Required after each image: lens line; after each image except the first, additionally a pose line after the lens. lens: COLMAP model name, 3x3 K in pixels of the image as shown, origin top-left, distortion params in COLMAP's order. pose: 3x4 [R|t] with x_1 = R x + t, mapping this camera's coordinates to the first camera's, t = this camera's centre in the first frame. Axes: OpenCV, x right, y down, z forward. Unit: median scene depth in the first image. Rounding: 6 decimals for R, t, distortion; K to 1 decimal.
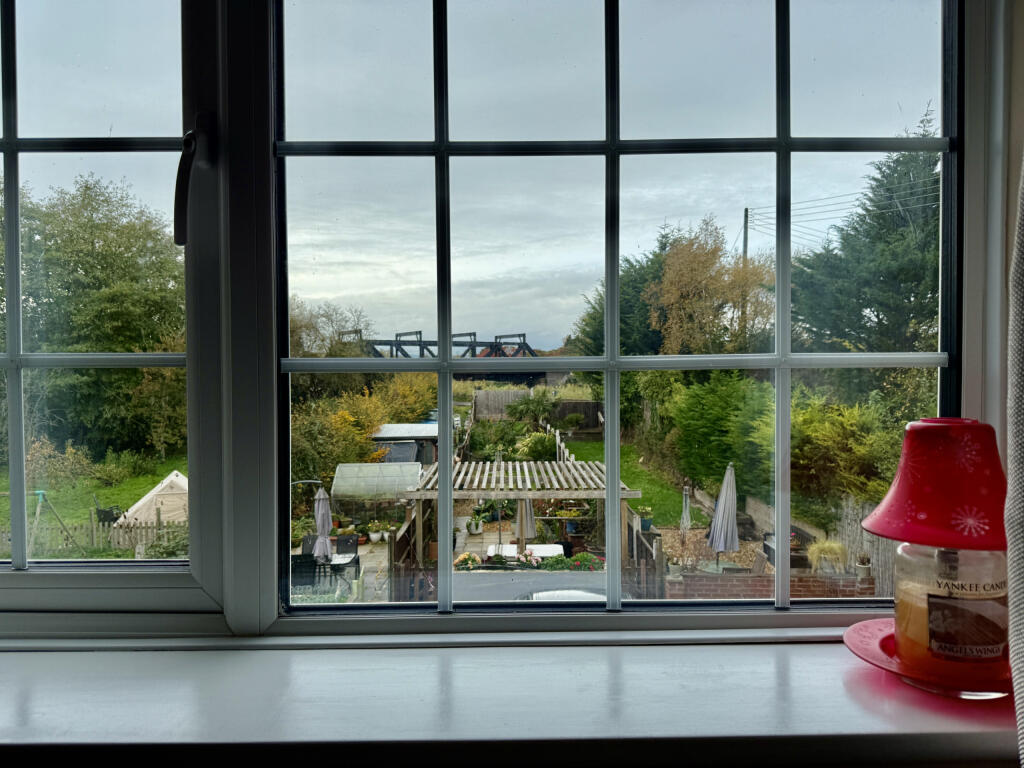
lens RADIAL K [[718.3, 0, 512.0], [0, 718.3, 384.0], [0, 0, 1]] dist [0.000477, -0.006386]
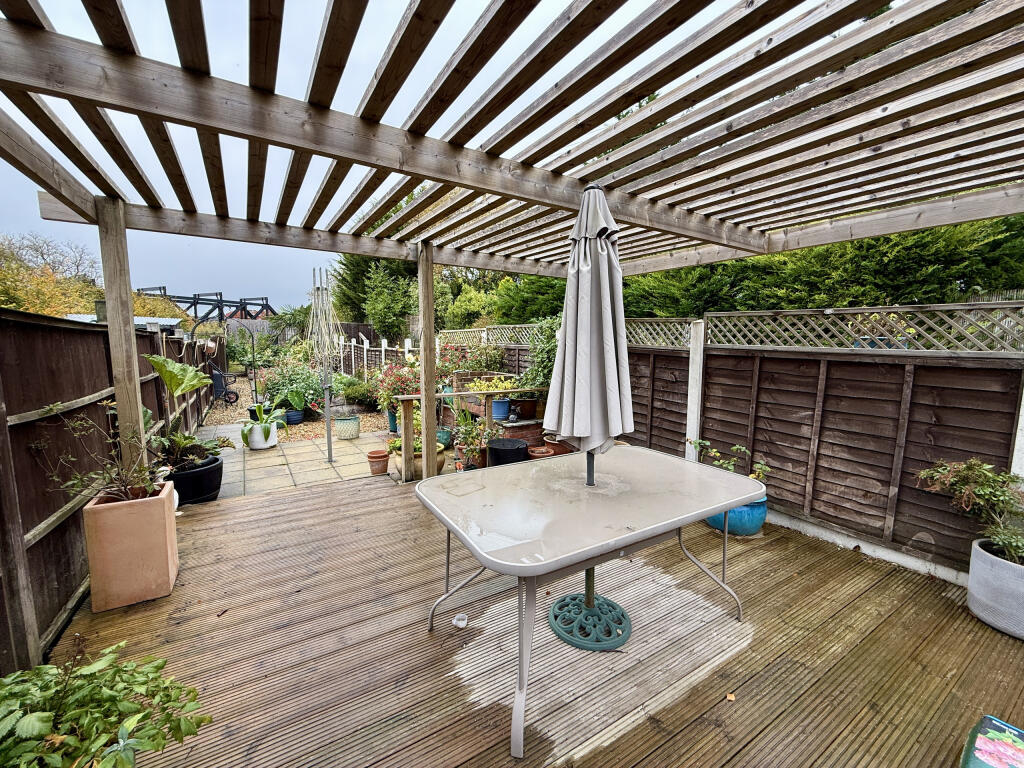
lens RADIAL K [[404.4, 0, 507.0], [0, 404.4, 383.2], [0, 0, 1]] dist [-0.002184, -0.000350]
pose [[0.846226, -0.045252, 0.530900, -0.037695], [0.001431, 0.996577, 0.082663, 0.095044], [-0.532823, -0.069192, 0.843393, 0.459008]]
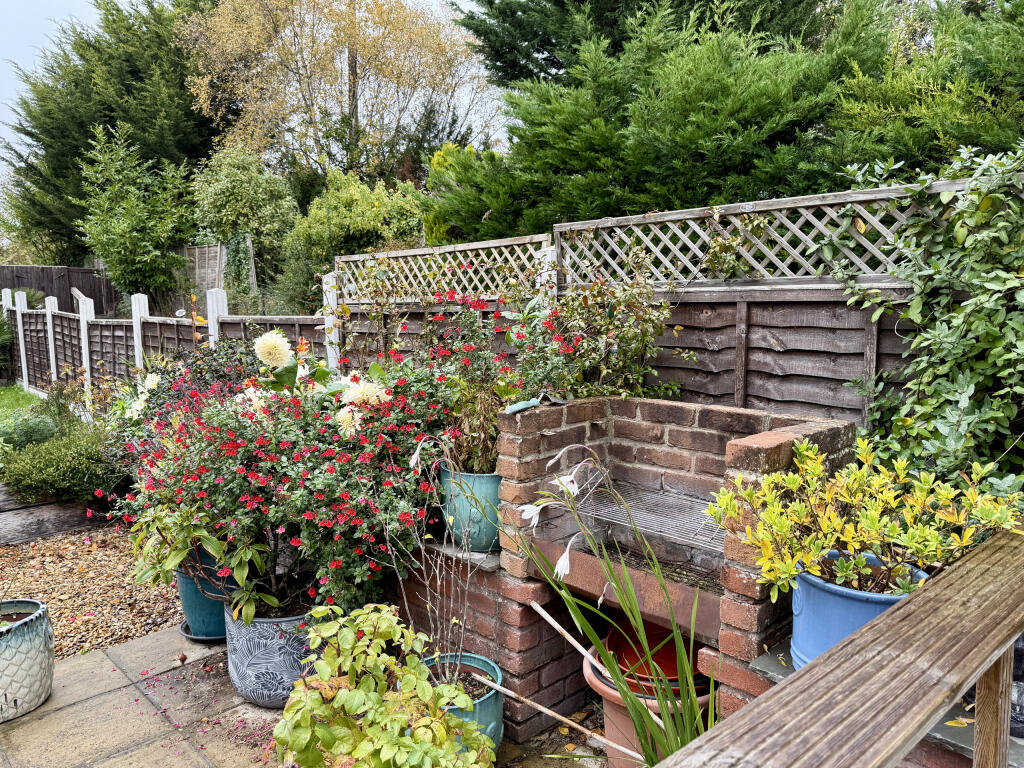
lens RADIAL K [[718.3, 0, 512.0], [0, 718.3, 384.0], [0, 0, 1]] dist [0.000477, -0.006386]
pose [[0.728795, -0.074005, 0.680722, -0.005516], [0.018338, 0.995895, 0.088637, 0.096325], [-0.684487, -0.052115, 0.727160, 0.586022]]
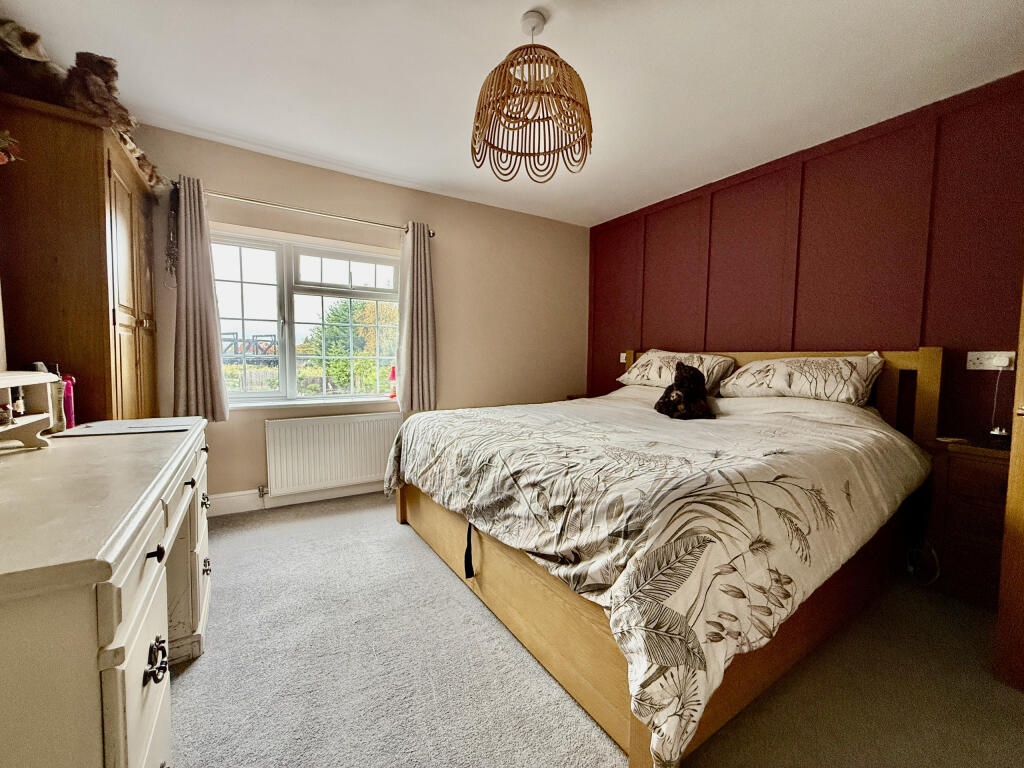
lens RADIAL K [[404.4, 0, 507.0], [0, 404.4, 383.2], [0, 0, 1]] dist [-0.002184, -0.000350]
pose [[0.857256, -0.015342, 0.514662, -0.013814], [-0.004339, 0.999305, 0.037017, 0.001761], [-0.514872, -0.033966, 0.856594, -0.077483]]
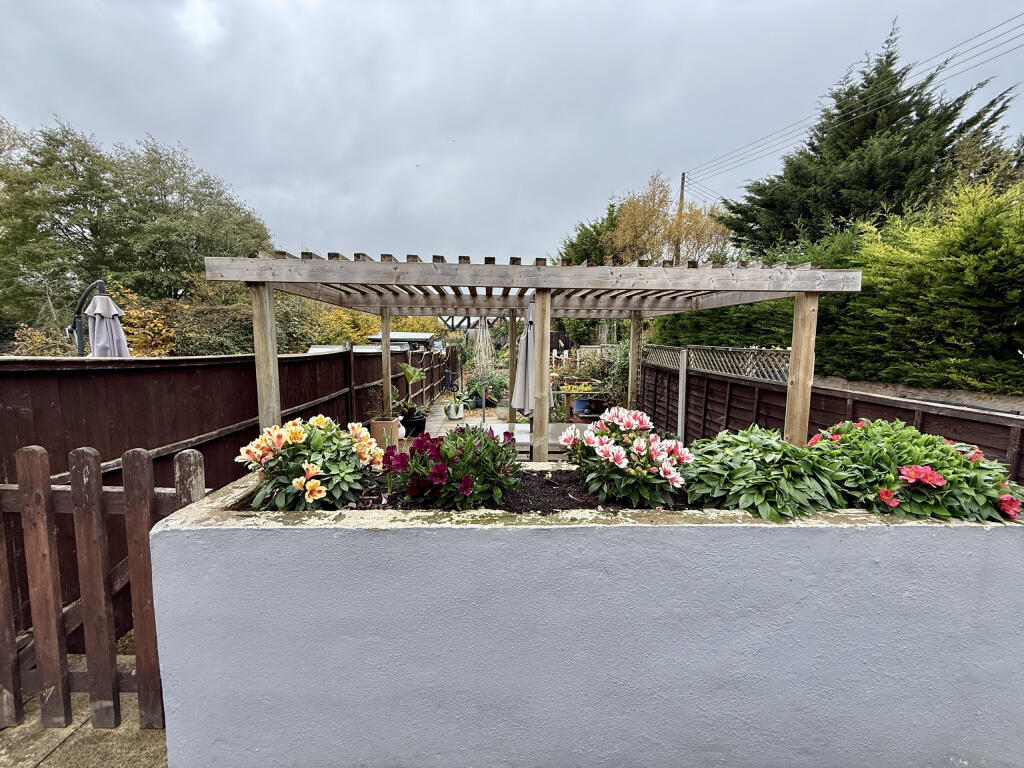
lens RADIAL K [[404.4, 0, 507.0], [0, 404.4, 383.2], [0, 0, 1]] dist [-0.002184, -0.000350]
pose [[0.999262, 0.008196, 0.037536, -0.005379], [-0.011148, 0.996803, 0.079116, 0.087507], [-0.036768, -0.079476, 0.996158, 0.359668]]
